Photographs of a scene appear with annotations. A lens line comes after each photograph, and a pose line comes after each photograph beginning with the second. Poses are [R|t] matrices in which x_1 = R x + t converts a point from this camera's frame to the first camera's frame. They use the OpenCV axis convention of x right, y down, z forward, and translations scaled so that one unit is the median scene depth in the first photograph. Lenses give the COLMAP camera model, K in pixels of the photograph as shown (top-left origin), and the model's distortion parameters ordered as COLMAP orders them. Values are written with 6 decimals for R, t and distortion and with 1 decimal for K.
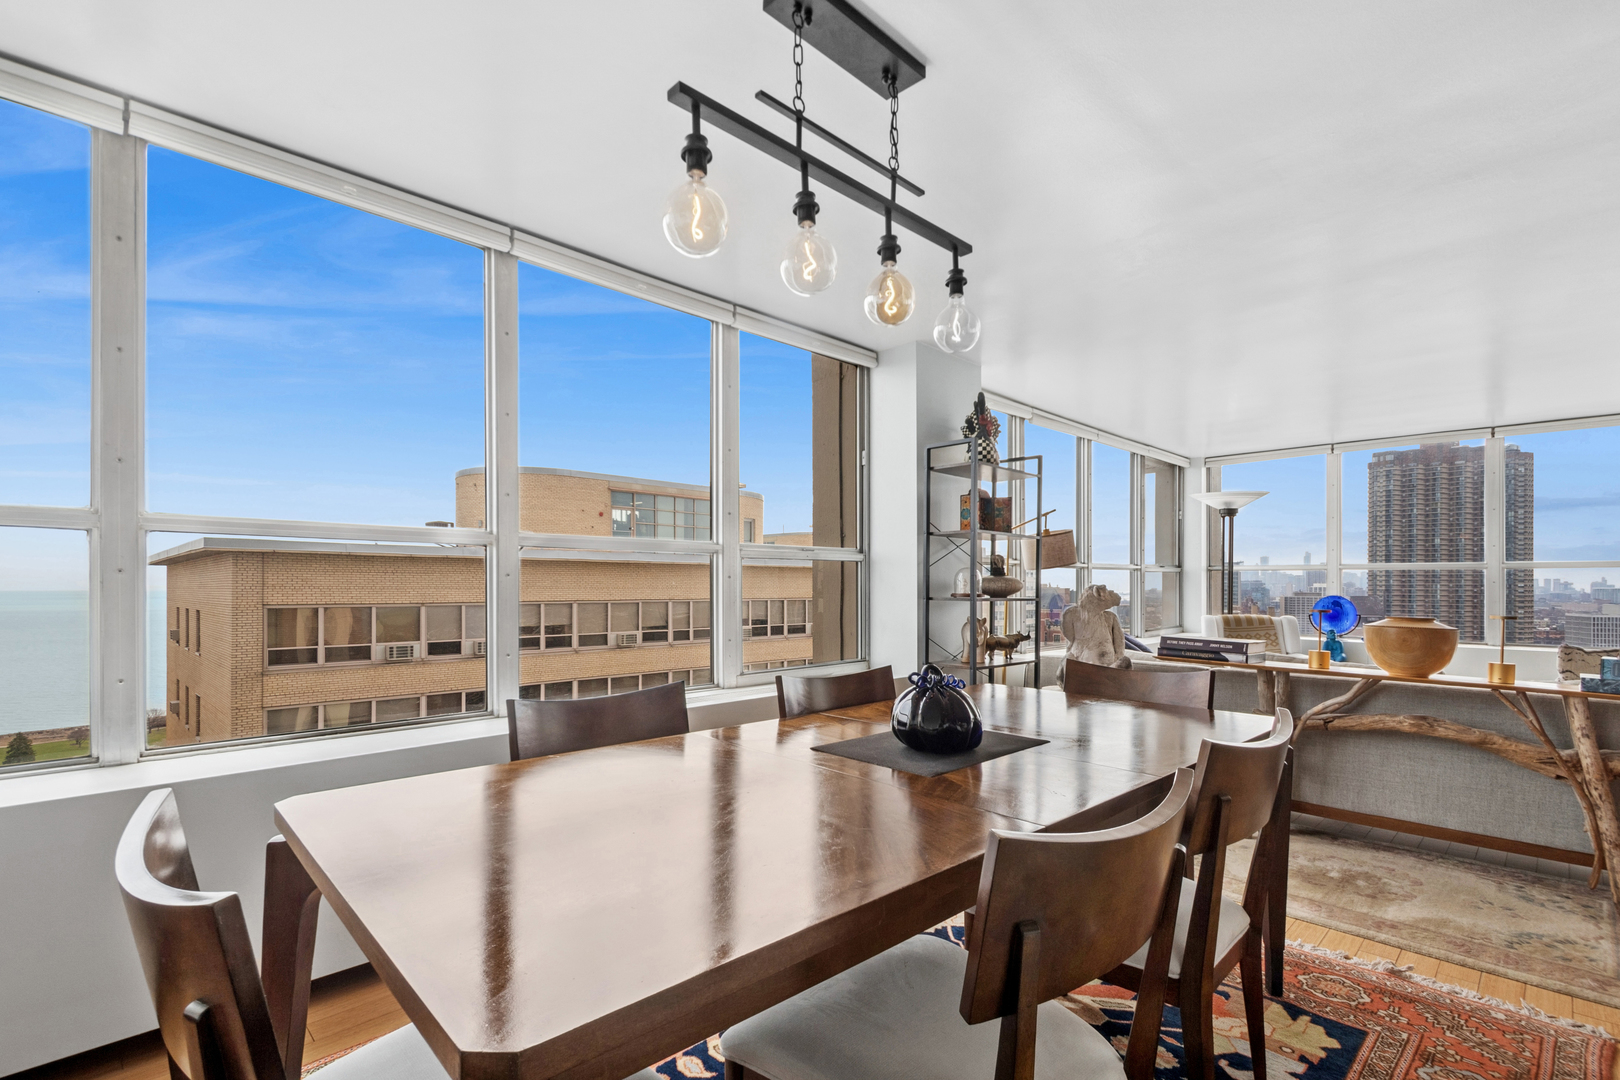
lens RADIAL K [[742.5, 0, 806.5], [0, 742.5, 584.4], [0, 0, 1]] dist [0.031412, -0.020285]
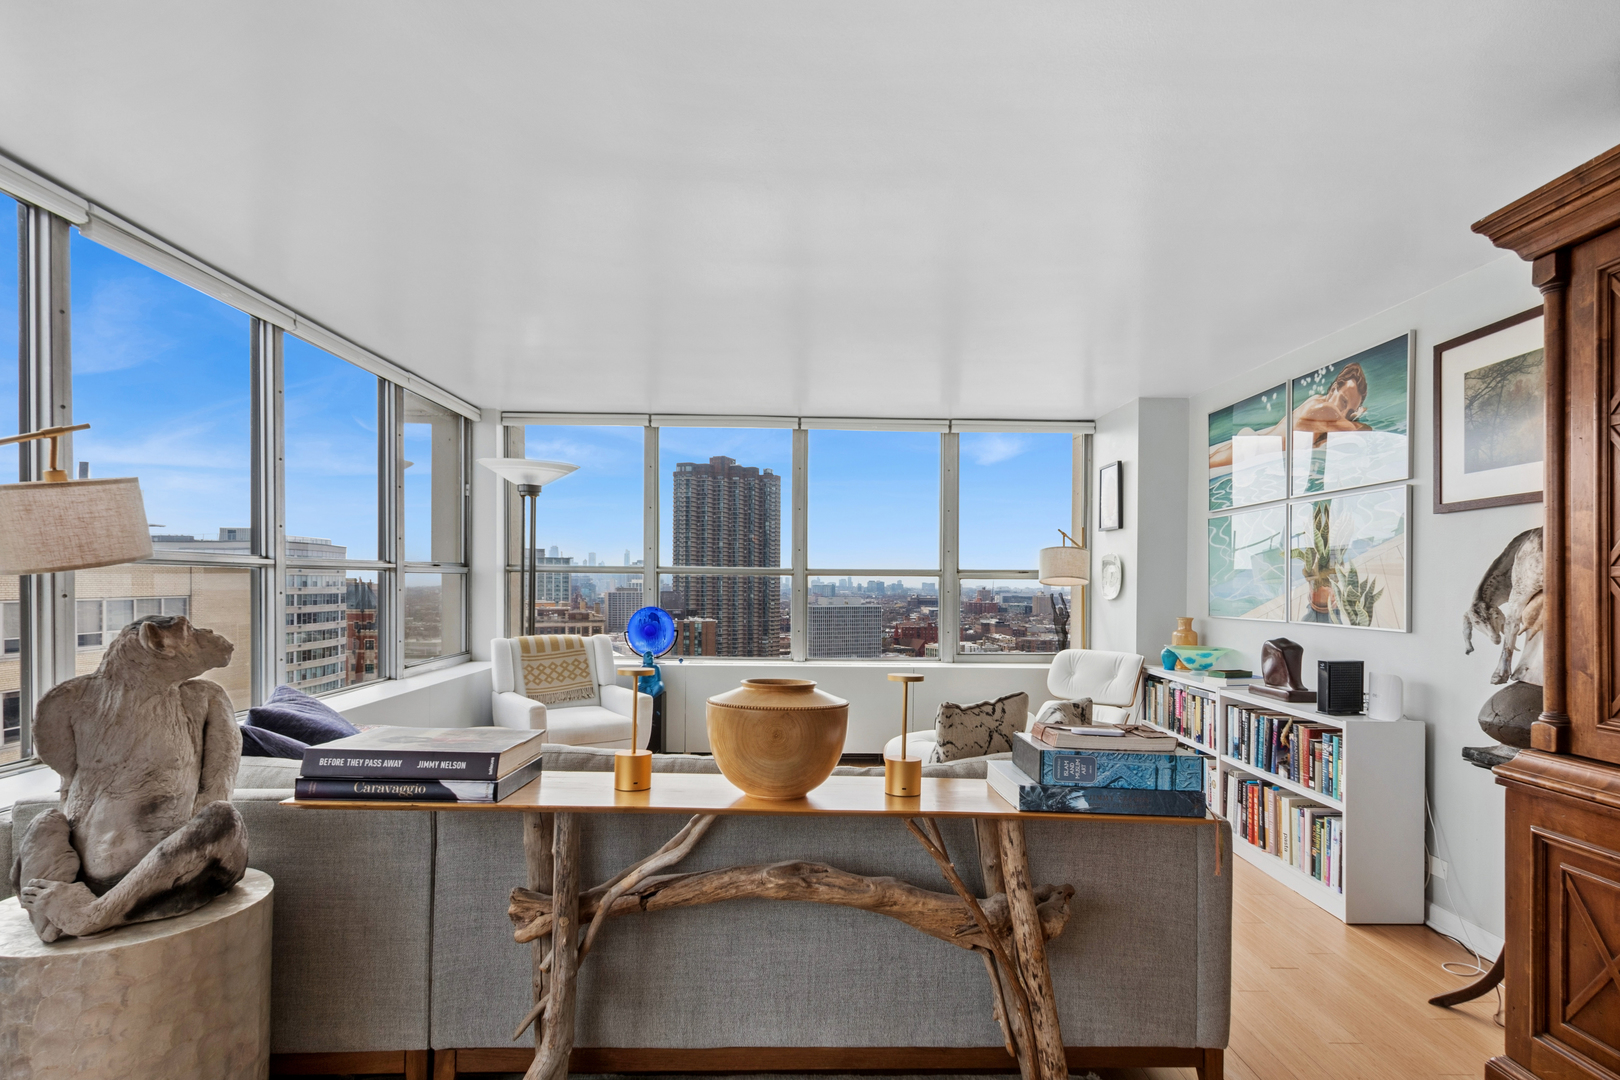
lens RADIAL K [[831.6, 0, 796.5], [0, 831.6, 587.1], [0, 0, 1]] dist [0.020792, 0.000301]
pose [[0.704110, 0.000834, 0.710091, 0.323308], [-0.007609, 0.999951, 0.006371, -0.021079], [-0.710050, -0.009889, 0.704081, 0.471921]]
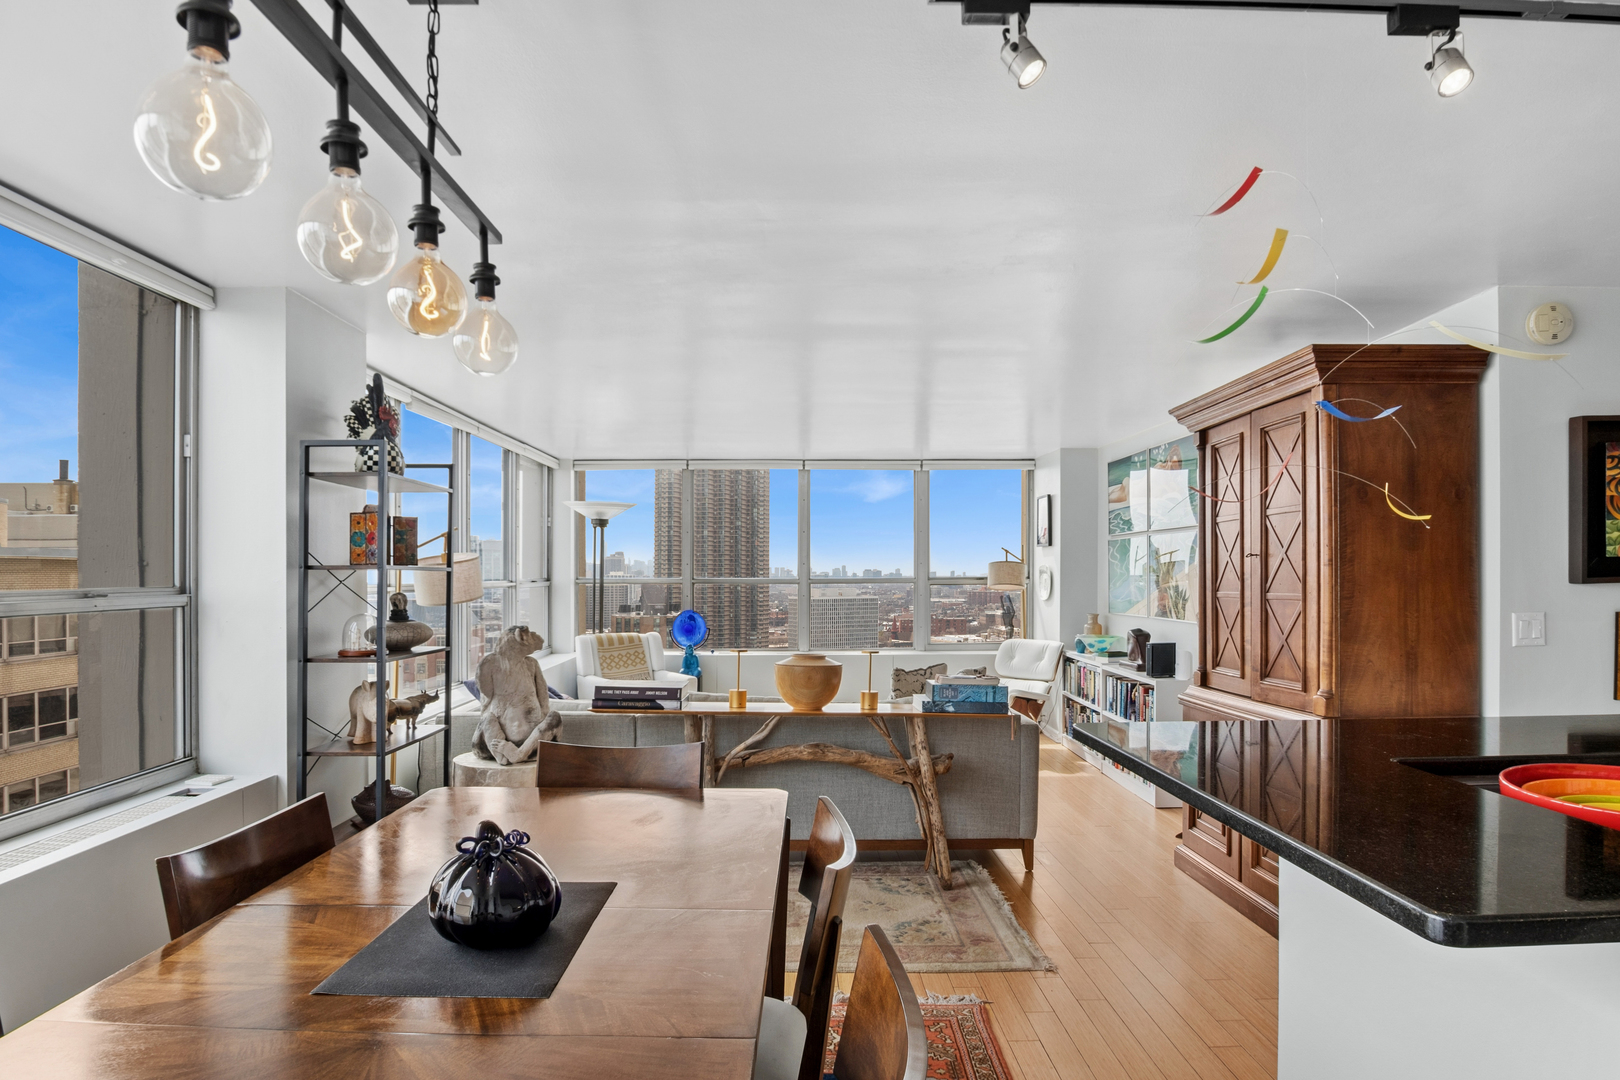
lens RADIAL K [[897.8, 0, 798.9], [0, 897.8, 572.8], [0, 0, 1]] dist [-0.020074, 0.000392]
pose [[0.694734, -0.002555, 0.719262, -0.112336], [0.002919, 0.999995, 0.000733, -0.060771], [-0.719260, 0.001590, 0.694739, 0.088105]]
